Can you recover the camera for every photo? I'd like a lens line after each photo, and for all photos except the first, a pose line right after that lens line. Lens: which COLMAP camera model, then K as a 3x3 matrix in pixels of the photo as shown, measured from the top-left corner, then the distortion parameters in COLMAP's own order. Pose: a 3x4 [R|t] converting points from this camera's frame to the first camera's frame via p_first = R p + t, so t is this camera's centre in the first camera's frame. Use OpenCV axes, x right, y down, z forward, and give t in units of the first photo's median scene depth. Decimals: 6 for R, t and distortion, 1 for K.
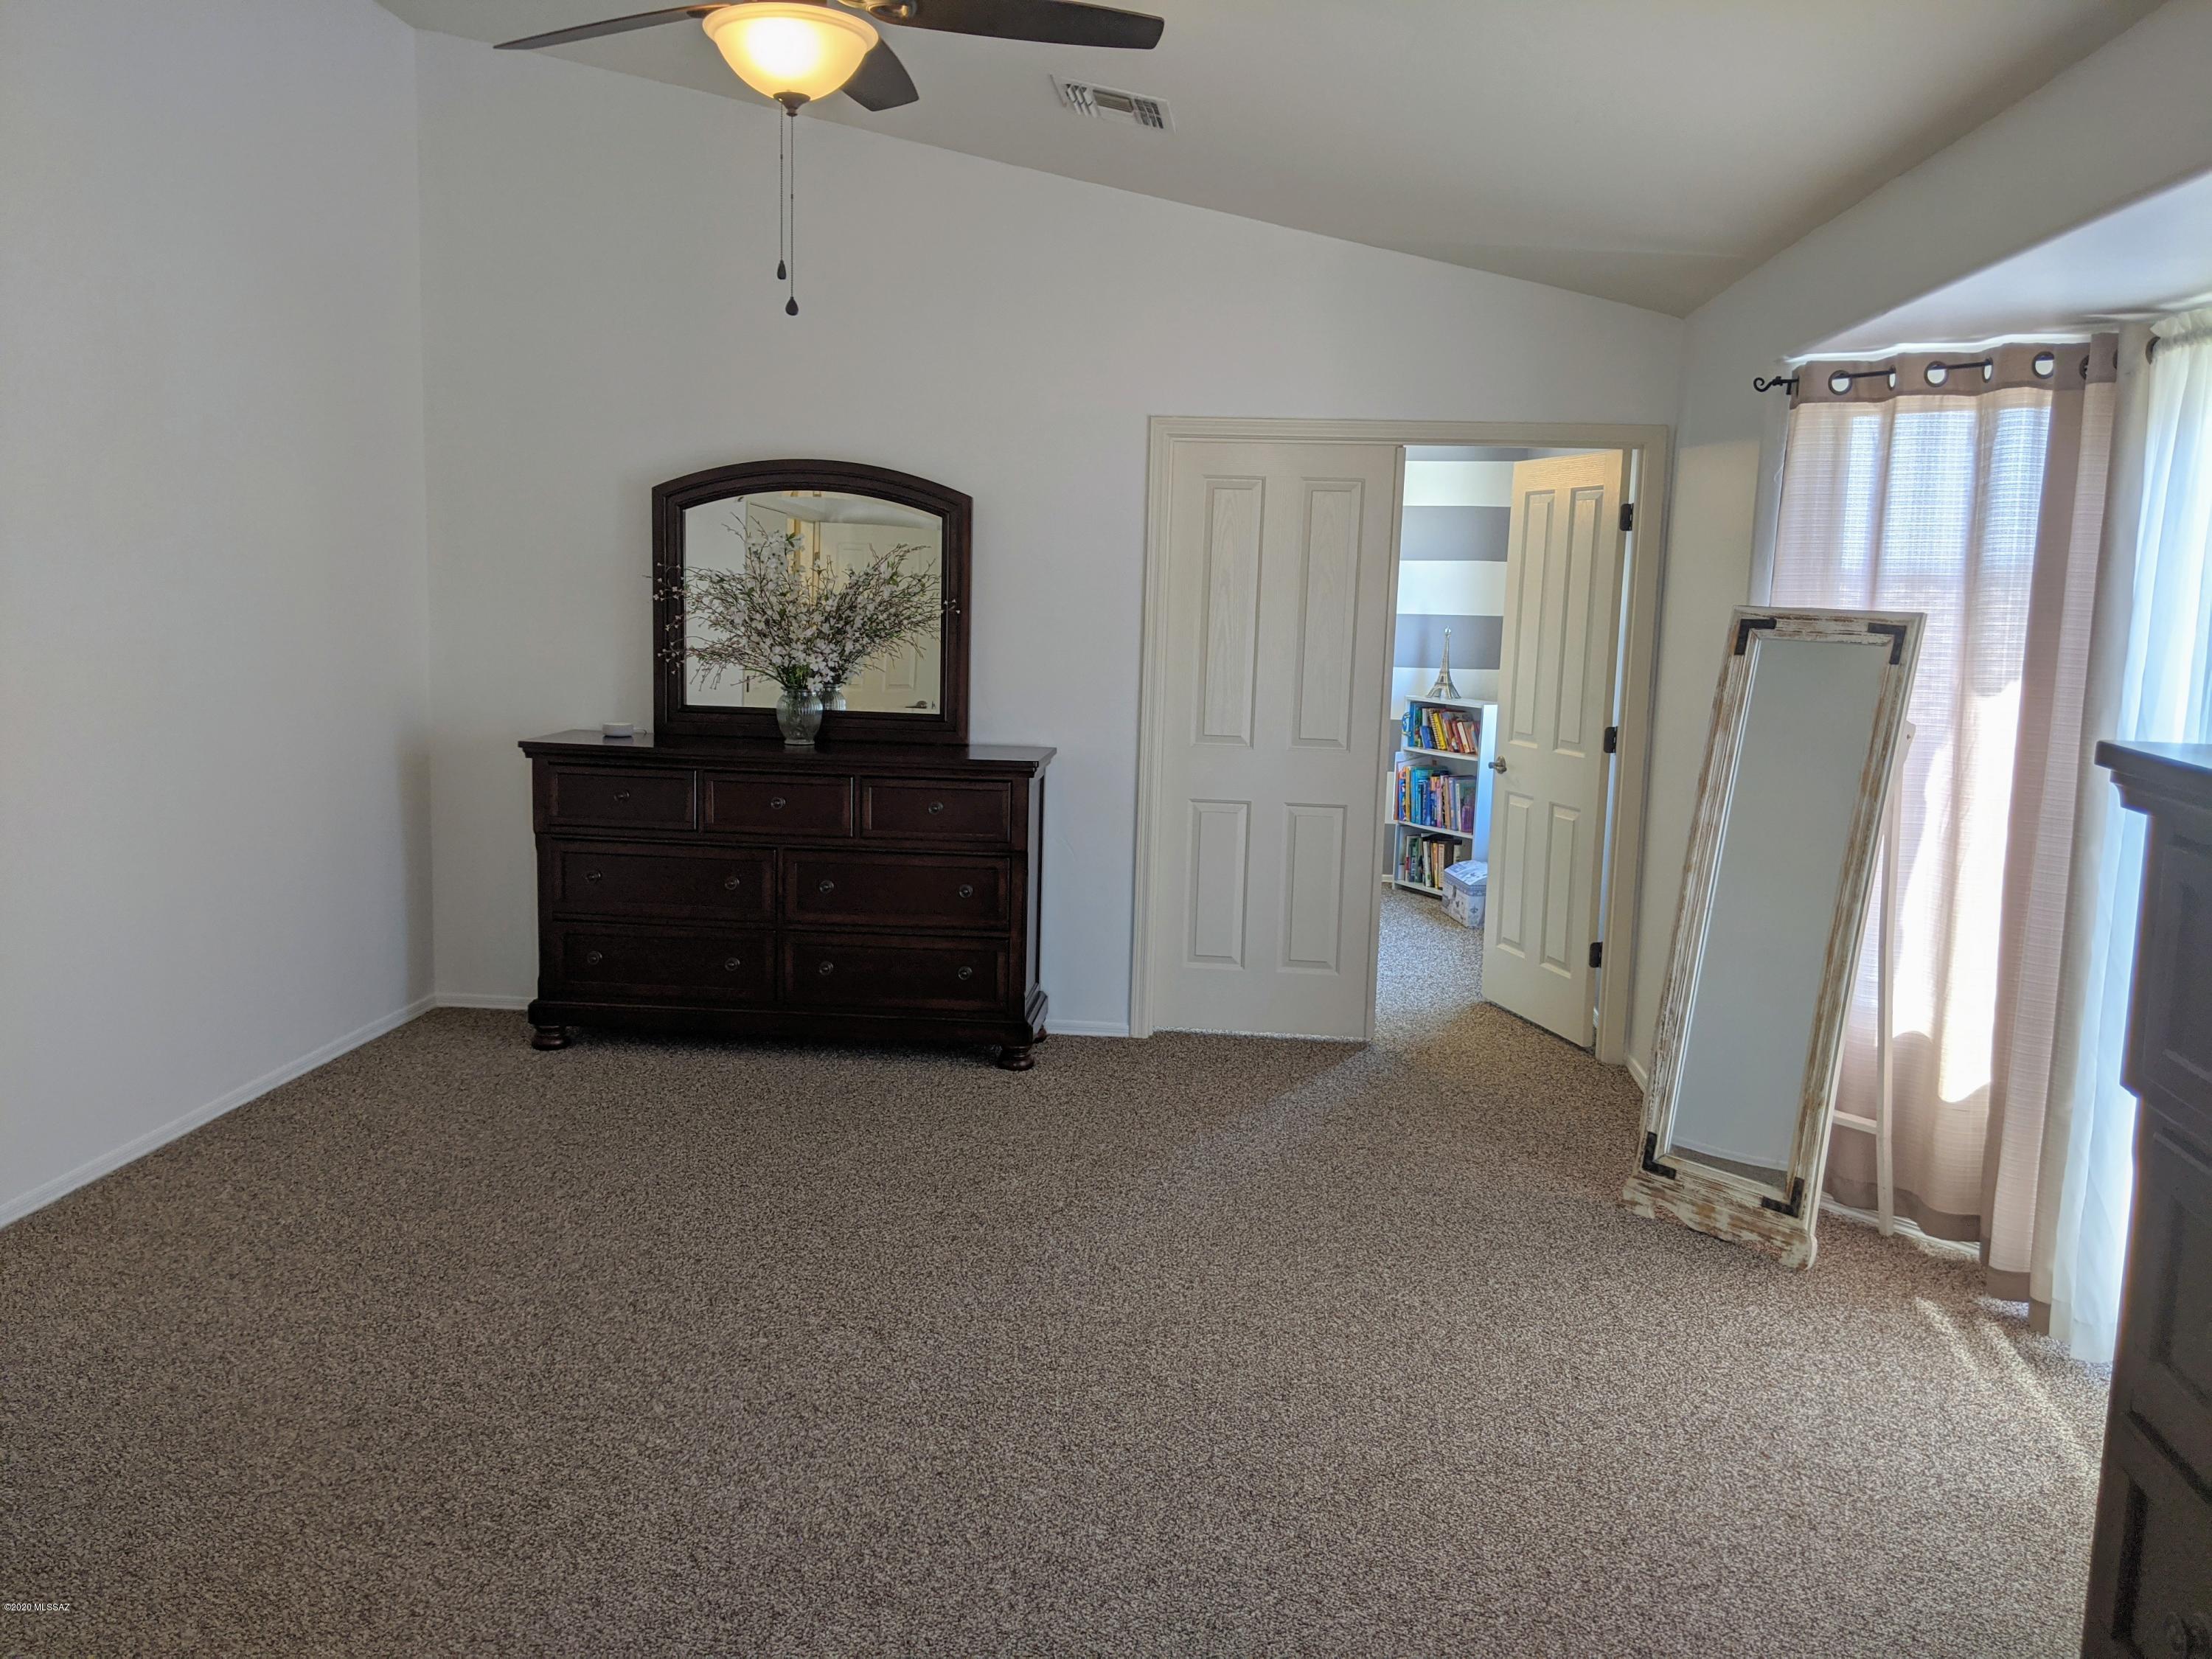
lens RADIAL K [[1756.3, 0, 1089.1], [0, 1756.3, 815.9], [0, 0, 1]] dist [0.072252, -0.149111]
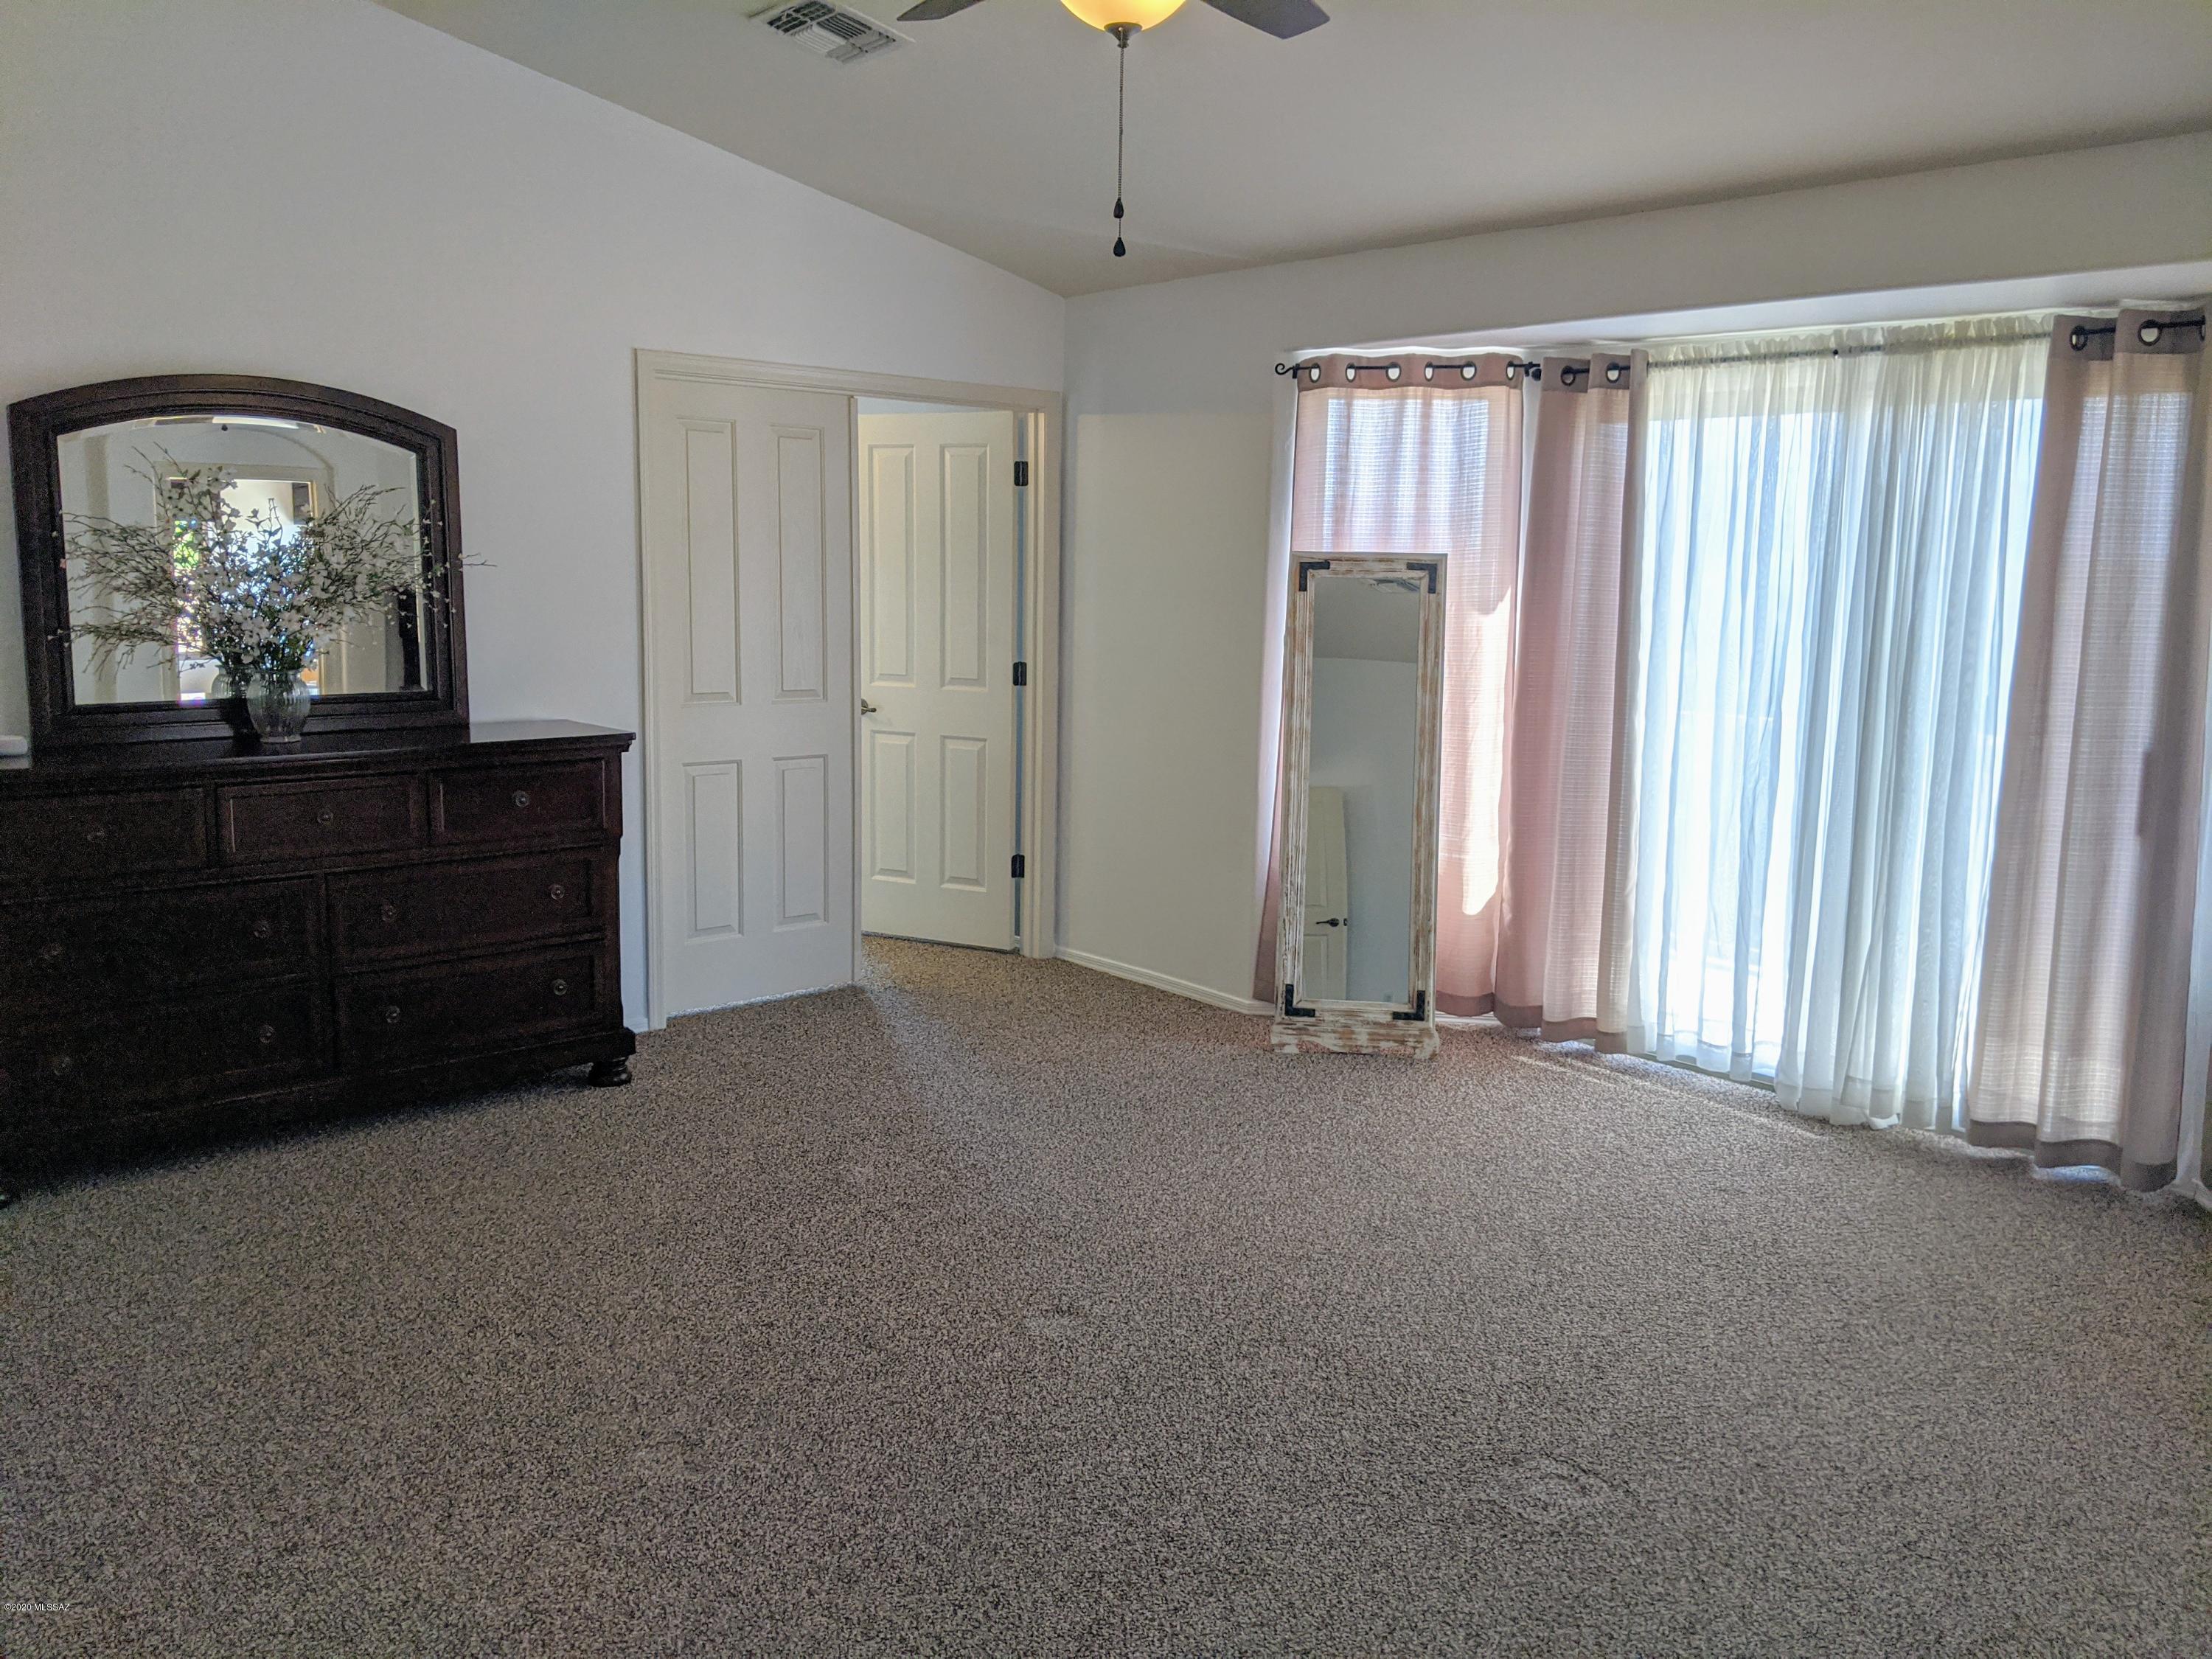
lens RADIAL K [[1756.3, 0, 1123.3], [0, 1756.3, 818.9], [0, 0, 1]] dist [0.072252, -0.149111]
pose [[0.681793, -0.123175, 0.721100, -0.621564], [0.099618, 0.992173, 0.075291, -0.037509], [-0.724731, 0.020502, 0.688727, 0.244695]]
